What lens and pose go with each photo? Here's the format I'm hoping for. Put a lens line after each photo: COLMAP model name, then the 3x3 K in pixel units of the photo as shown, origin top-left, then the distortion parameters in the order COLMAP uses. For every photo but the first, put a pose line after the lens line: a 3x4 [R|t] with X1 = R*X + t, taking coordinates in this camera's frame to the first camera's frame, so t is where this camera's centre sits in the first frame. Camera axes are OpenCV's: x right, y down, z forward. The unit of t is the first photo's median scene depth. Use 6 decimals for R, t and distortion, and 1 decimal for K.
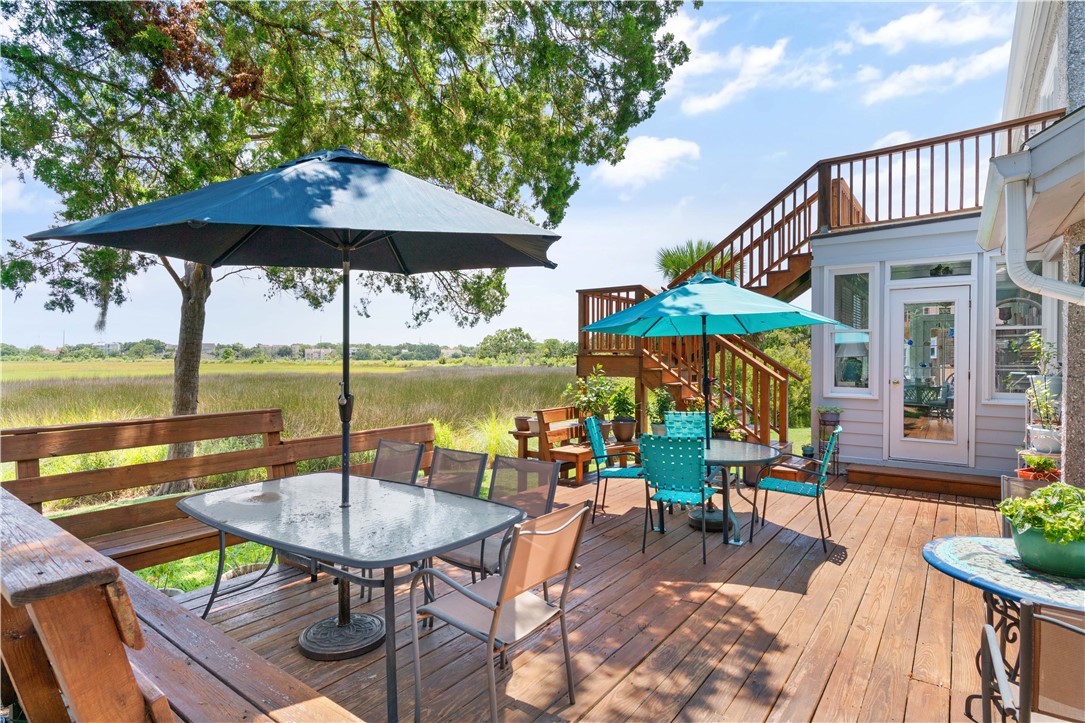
lens RADIAL K [[557.5, 0, 542.5], [0, 557.5, 361.5], [0, 0, 1]] dist [0.002961, 0.000756]
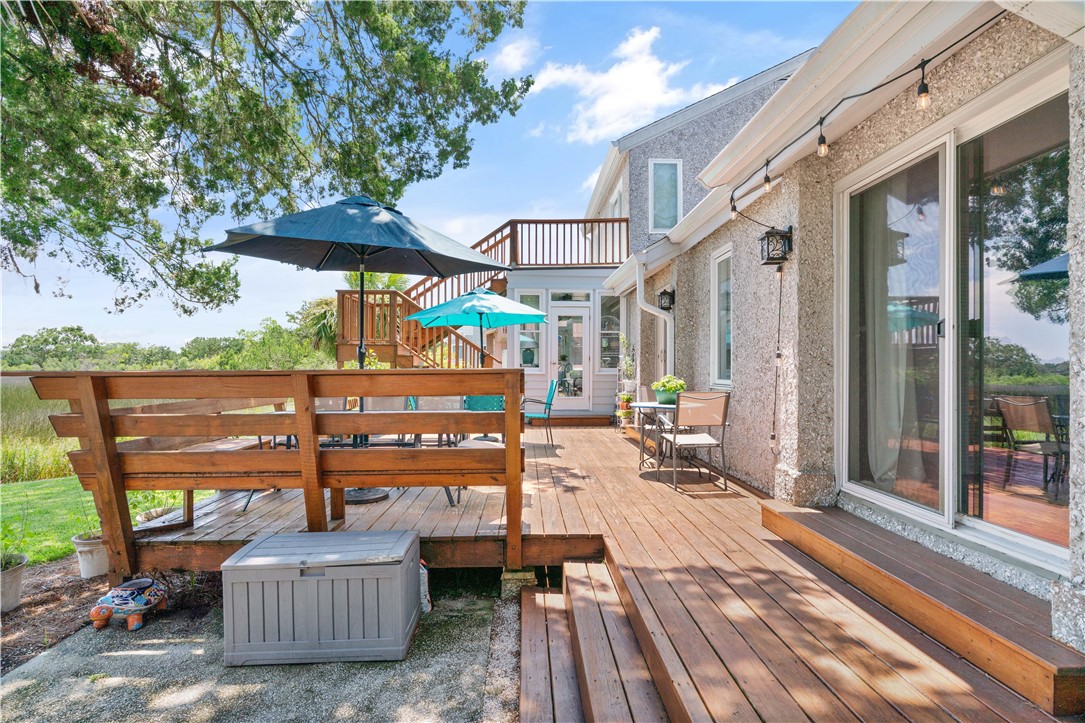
lens RADIAL K [[557.5, 0, 542.5], [0, 557.5, 361.5], [0, 0, 1]] dist [0.002961, 0.000756]
pose [[0.782584, 0.007026, 0.622506, -0.383521], [0.003446, 0.999872, -0.015619, 0.053039], [-0.622536, 0.014368, 0.782459, -0.239969]]
